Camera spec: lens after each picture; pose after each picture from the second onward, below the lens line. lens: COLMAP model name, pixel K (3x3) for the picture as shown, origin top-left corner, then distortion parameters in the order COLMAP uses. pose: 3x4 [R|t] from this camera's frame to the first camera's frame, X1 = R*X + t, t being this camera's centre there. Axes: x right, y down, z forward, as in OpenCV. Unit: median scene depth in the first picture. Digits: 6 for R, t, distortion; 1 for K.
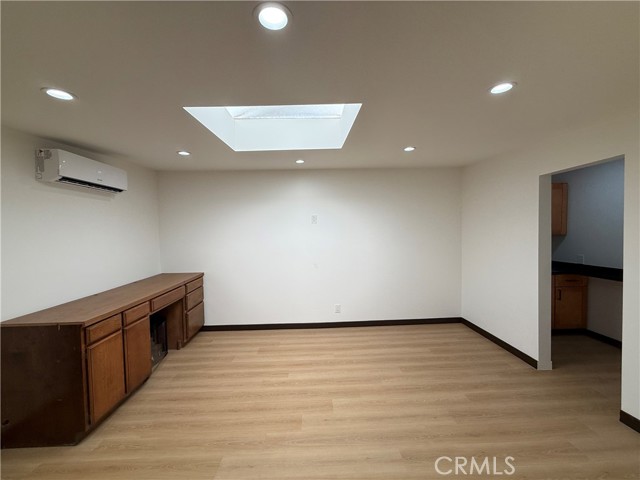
lens RADIAL K [[255.3, 0, 318.6], [0, 255.3, 239.8], [0, 0, 1]] dist [-0.001250, 0.000118]
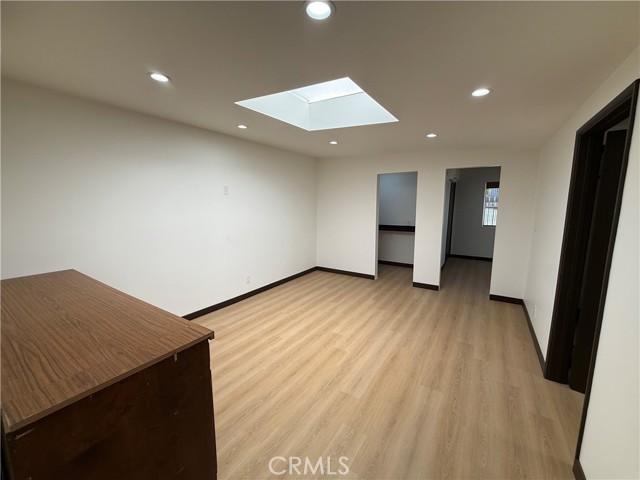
lens RADIAL K [[255.3, 0, 318.6], [0, 255.3, 239.8], [0, 0, 1]] dist [-0.001250, 0.000118]
pose [[0.575762, -0.096752, 0.811872, -0.819119], [0.019828, 0.994334, 0.104434, 0.012283], [-0.817377, -0.044032, 0.574419, 0.259924]]
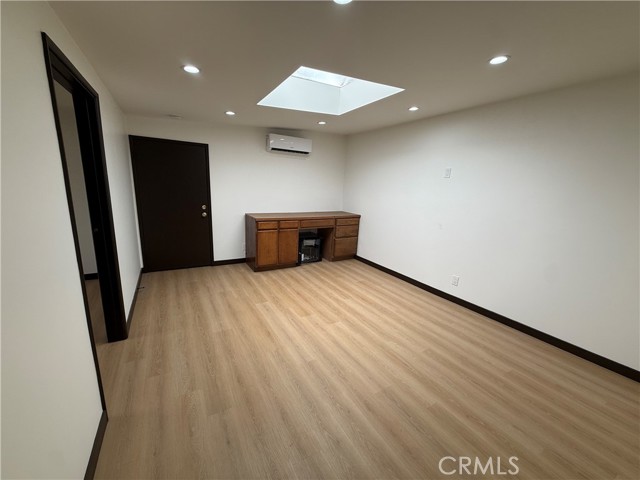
lens RADIAL K [[255.3, 0, 318.6], [0, 255.3, 239.8], [0, 0, 1]] dist [-0.001250, 0.000118]
pose [[0.475642, 0.231015, -0.848762, 0.776651], [-0.089717, 0.972607, 0.214446, -0.009202], [0.875052, -0.025851, 0.483339, 0.266232]]
